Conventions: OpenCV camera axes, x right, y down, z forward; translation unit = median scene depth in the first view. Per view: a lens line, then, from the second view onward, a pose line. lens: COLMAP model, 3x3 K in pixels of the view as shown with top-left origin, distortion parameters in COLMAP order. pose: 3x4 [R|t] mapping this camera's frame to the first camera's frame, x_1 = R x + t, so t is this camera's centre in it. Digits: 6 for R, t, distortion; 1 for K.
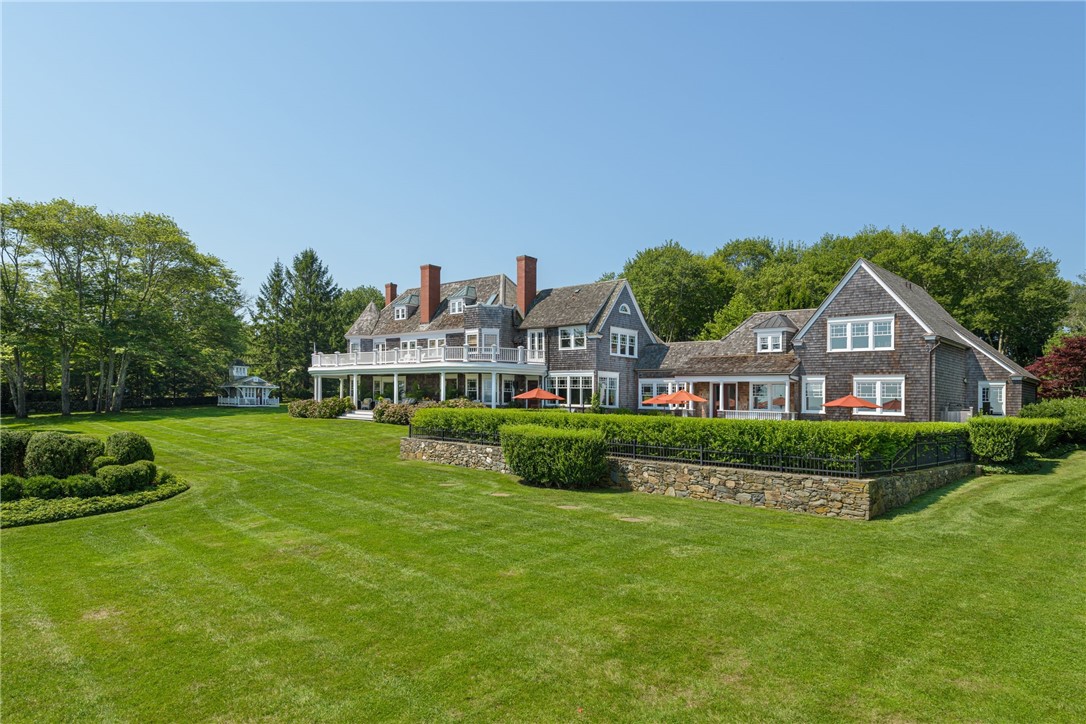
lens RADIAL K [[662.8, 0, 549.1], [0, 662.8, 353.4], [0, 0, 1]] dist [0.021719, -0.003775]
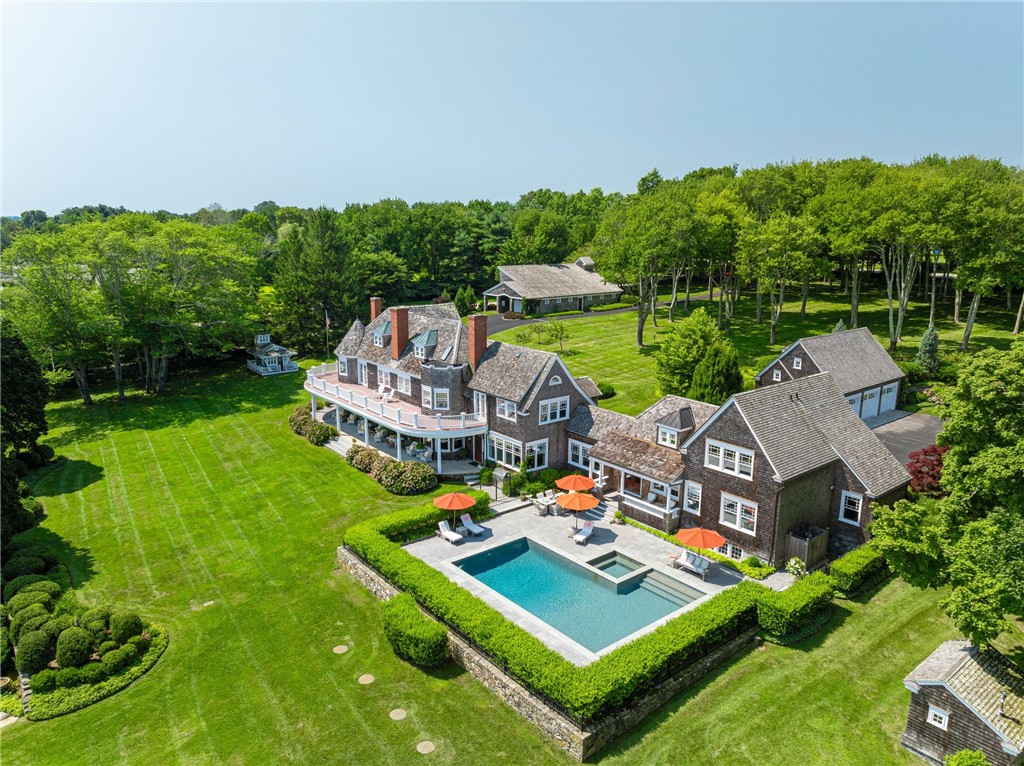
lens RADIAL K [[676.6, 0, 531.5], [0, 676.6, 344.0], [0, 0, 1]] dist [-0.003559, 0.003173]
pose [[0.993727, 0.015142, -0.110801, 0.209374], [0.009233, 0.976300, 0.216225, -0.391756], [0.111449, -0.215892, 0.970036, -0.101798]]
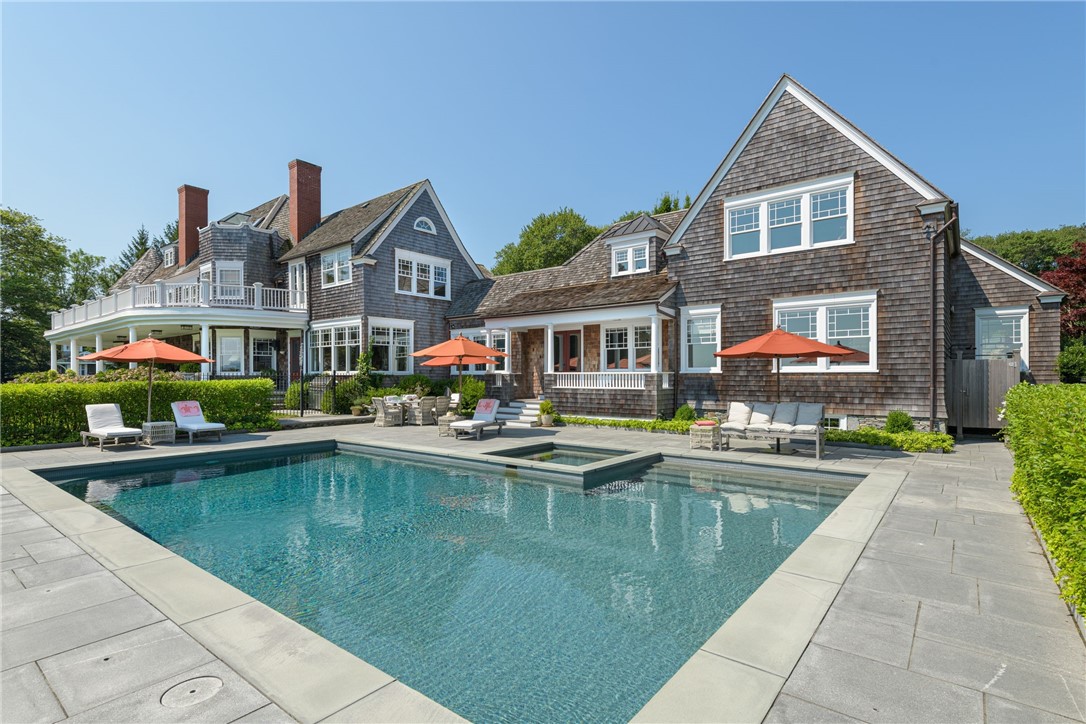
lens RADIAL K [[517.7, 0, 541.1], [0, 517.7, 358.5], [0, 0, 1]] dist [0.003332, -0.000081]
pose [[0.997006, -0.026997, 0.072459, 0.198567], [0.023518, 0.998549, 0.048440, 0.045832], [-0.073661, -0.046591, 0.996194, 0.492787]]
